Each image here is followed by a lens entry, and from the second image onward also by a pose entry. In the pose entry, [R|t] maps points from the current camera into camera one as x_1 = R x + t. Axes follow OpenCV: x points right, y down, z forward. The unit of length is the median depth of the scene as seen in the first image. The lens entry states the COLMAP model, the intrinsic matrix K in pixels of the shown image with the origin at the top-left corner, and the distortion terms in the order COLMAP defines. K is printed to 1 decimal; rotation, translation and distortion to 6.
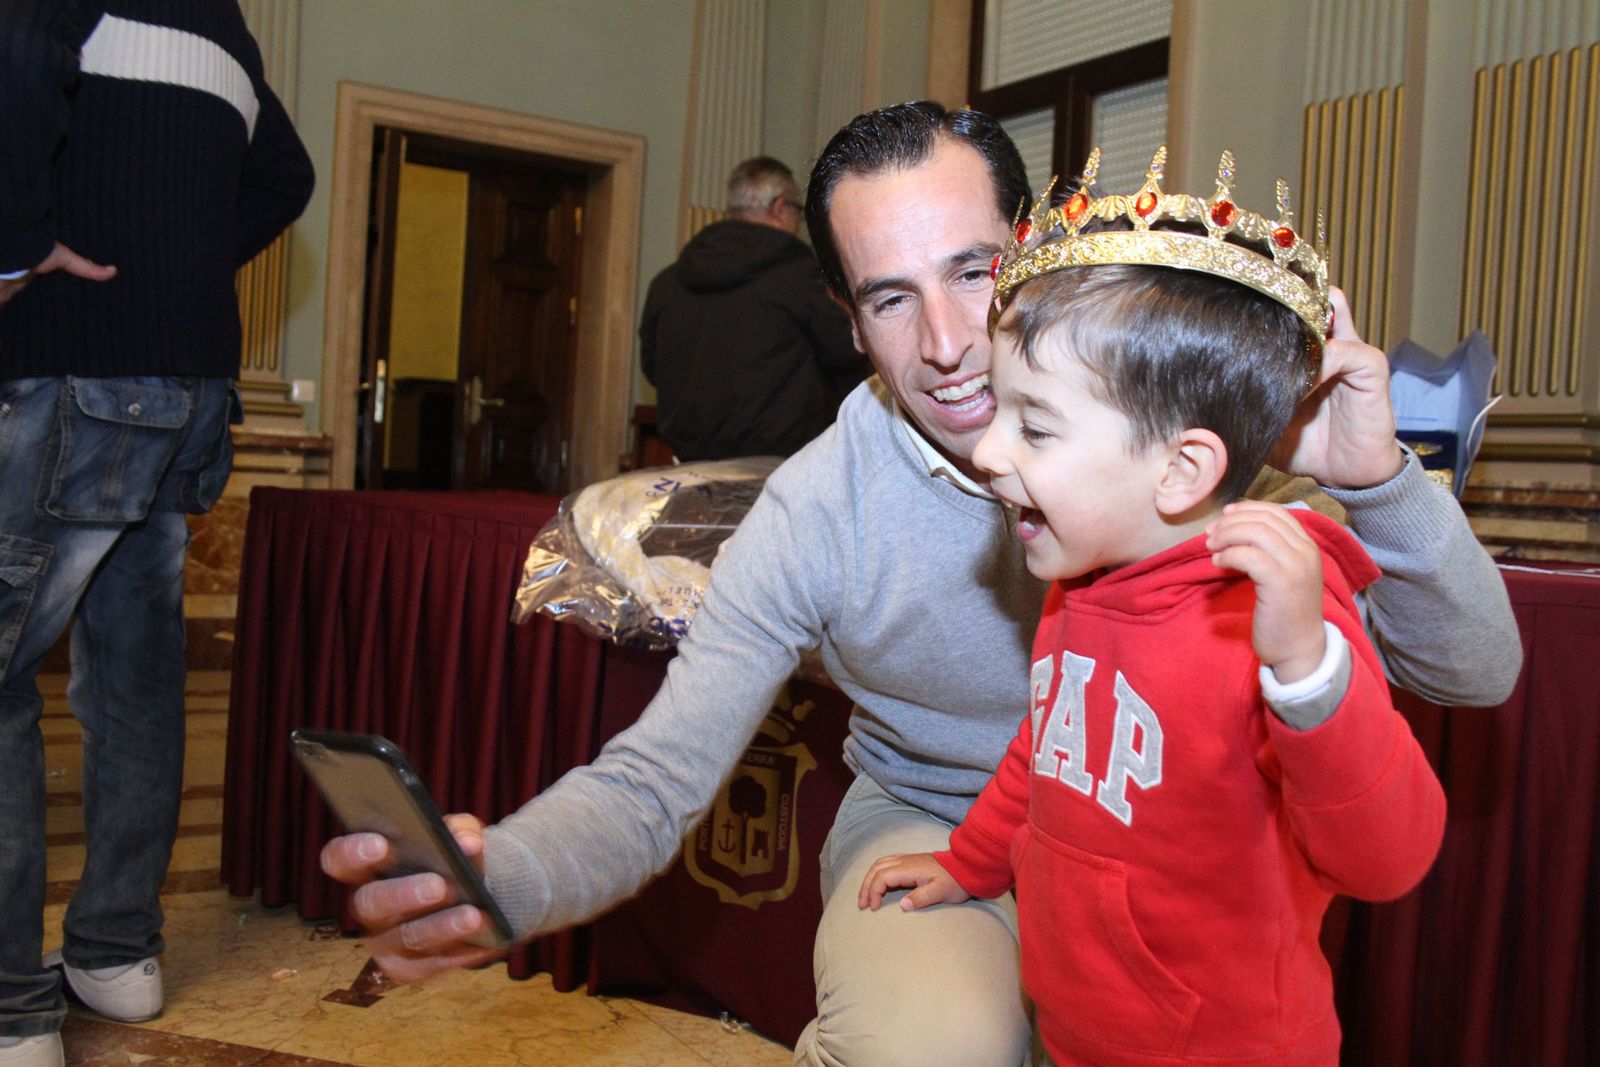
lens RADIAL K [[1522.7, 0, 800.0], [0, 1522.7, 533.5], [0, 0, 1]] dist [-0.119846, 0.118361]
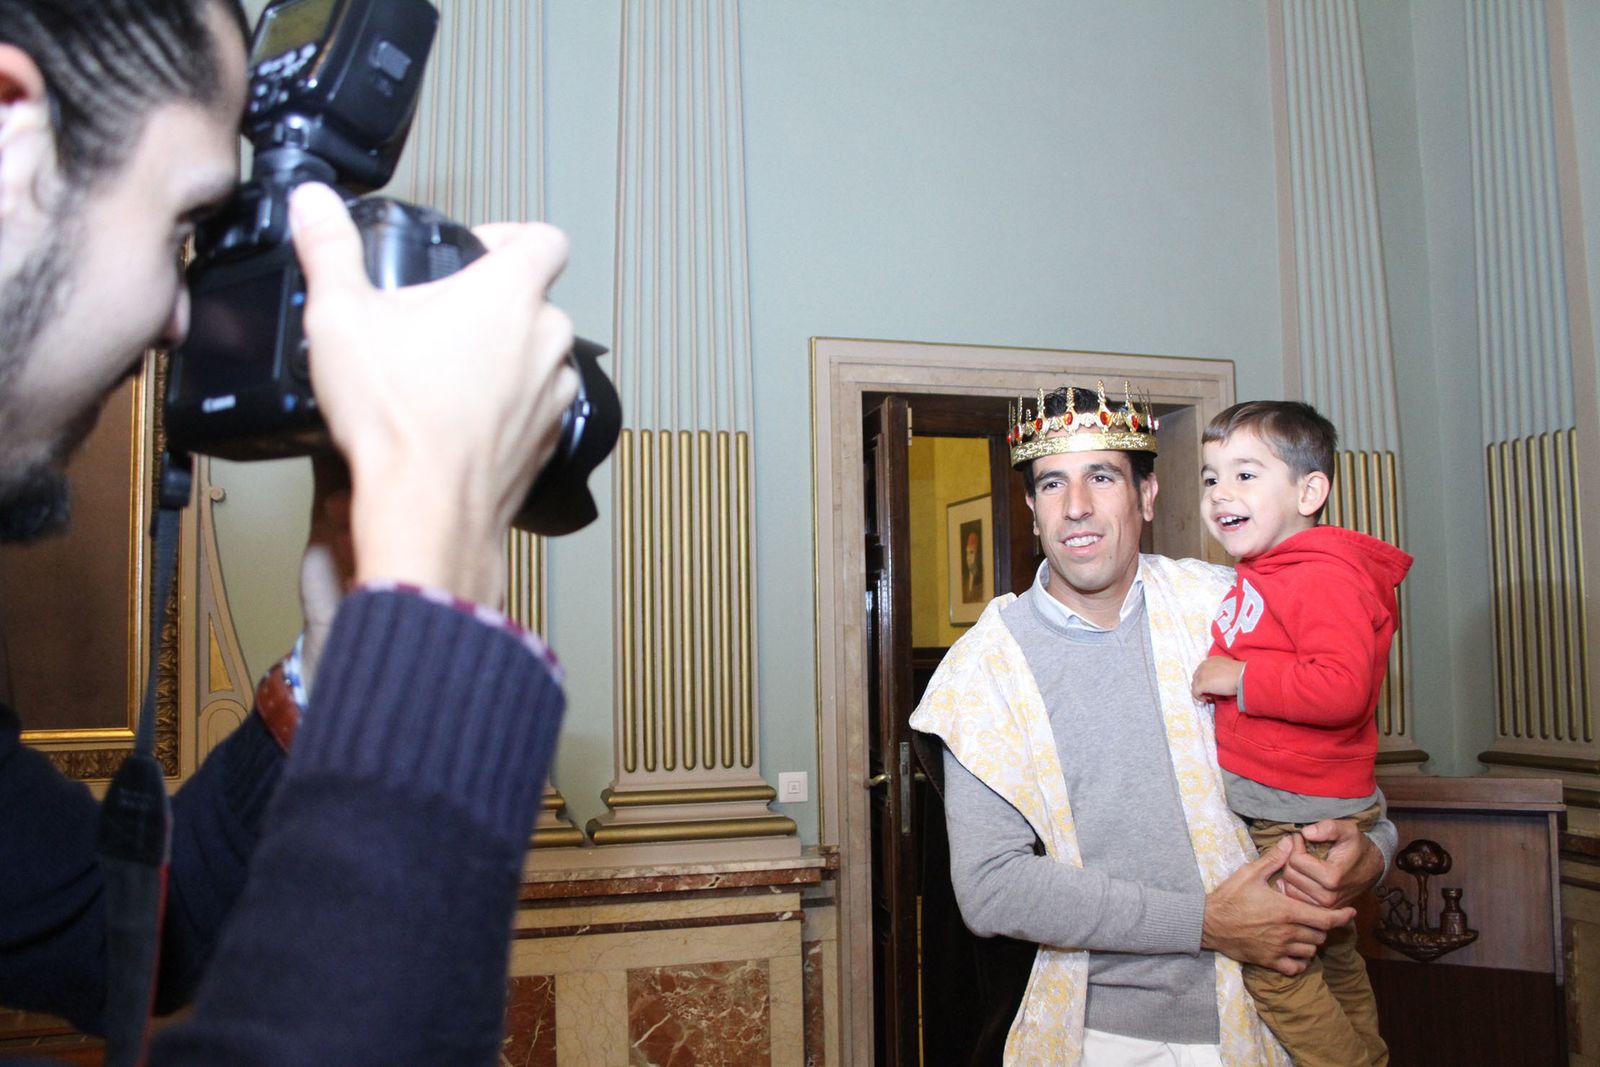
lens RADIAL K [[1341.3, 0, 813.3], [0, 1341.3, 548.7], [0, 0, 1]] dist [-0.146476, 0.116336]
pose [[0.954995, -0.089234, -0.282883, -0.139094], [0.062592, 0.992826, -0.101876, -0.140838], [0.289944, 0.079584, 0.953729, 0.412732]]
